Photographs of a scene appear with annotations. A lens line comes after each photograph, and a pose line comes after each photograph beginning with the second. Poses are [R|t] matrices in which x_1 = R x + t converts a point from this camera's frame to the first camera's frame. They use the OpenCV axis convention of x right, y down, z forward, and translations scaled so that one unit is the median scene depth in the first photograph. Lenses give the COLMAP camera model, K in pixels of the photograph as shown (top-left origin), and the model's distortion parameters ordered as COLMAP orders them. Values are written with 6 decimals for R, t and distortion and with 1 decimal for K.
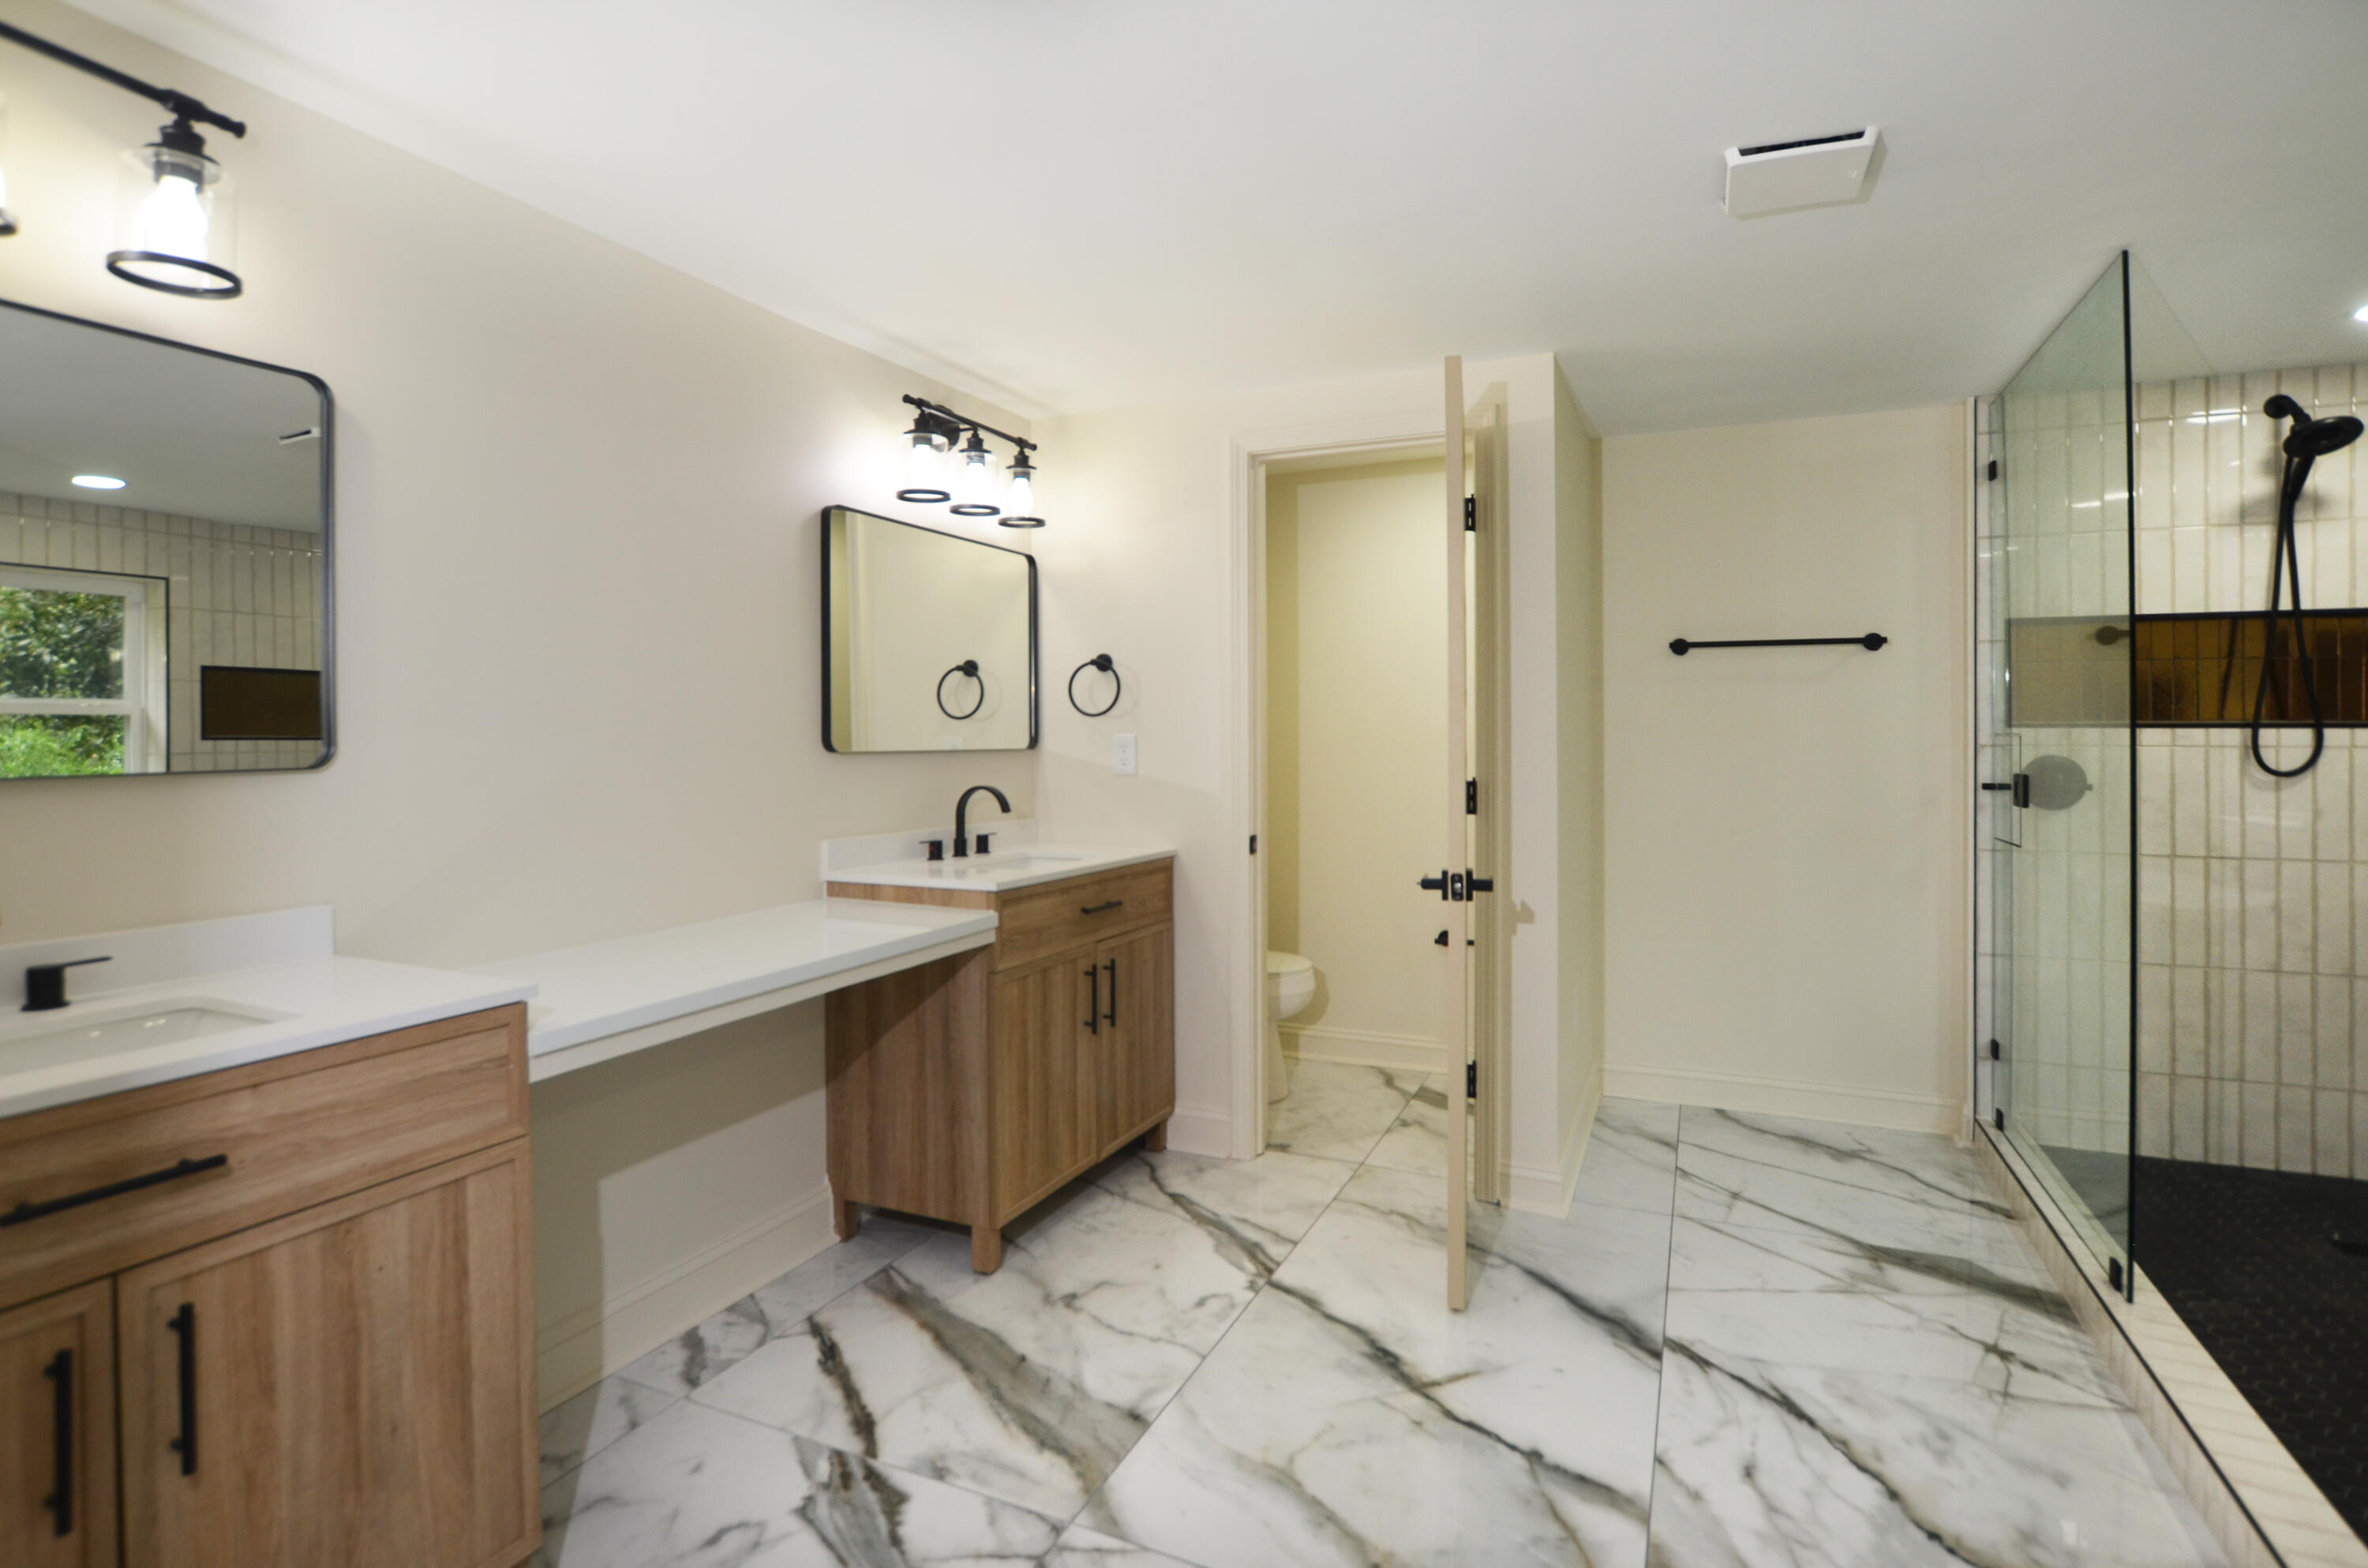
lens RADIAL K [[1135.0, 0, 1206.1], [0, 1135.0, 734.4], [0, 0, 1]] dist [-0.019846, 0.000592]
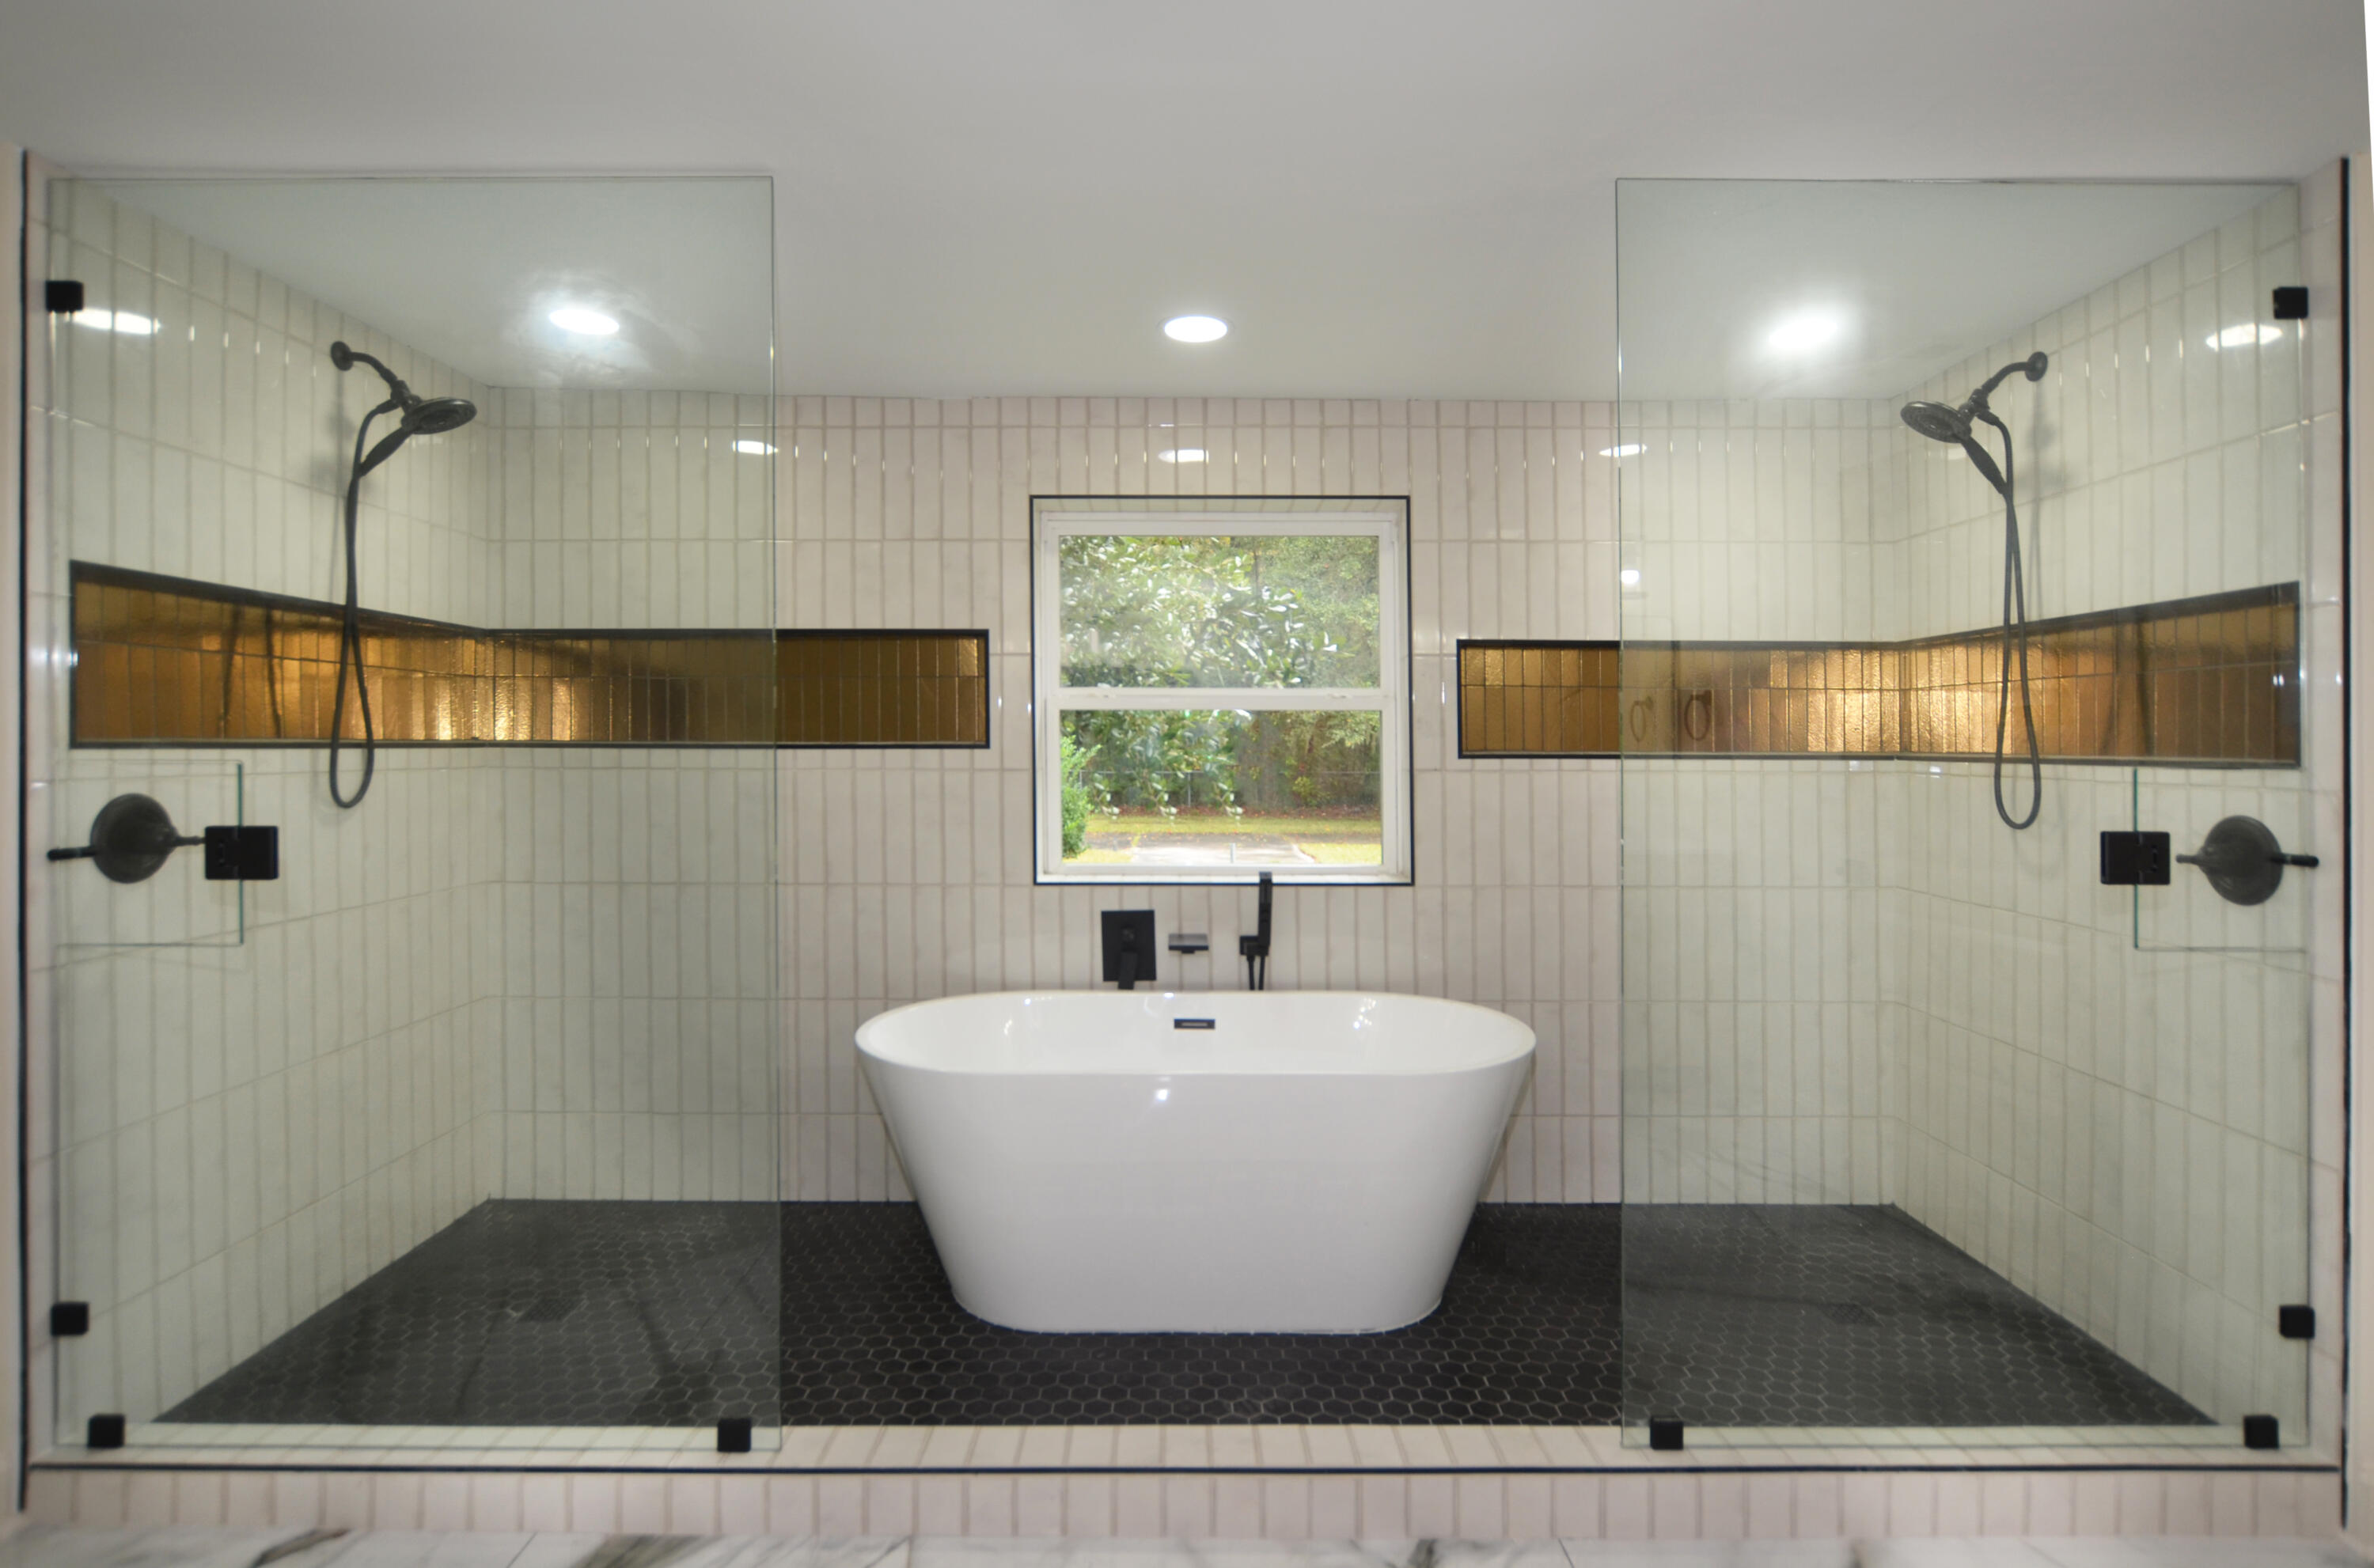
lens RADIAL K [[1137.8, 0, 1203.7], [0, 1137.8, 732.9], [0, 0, 1]] dist [-0.019846, 0.000592]
pose [[-0.394942, 0.008436, 0.918667, -0.041198], [0.008502, 0.999949, -0.005527, -0.007656], [-0.918667, 0.005628, -0.394993, 0.729376]]
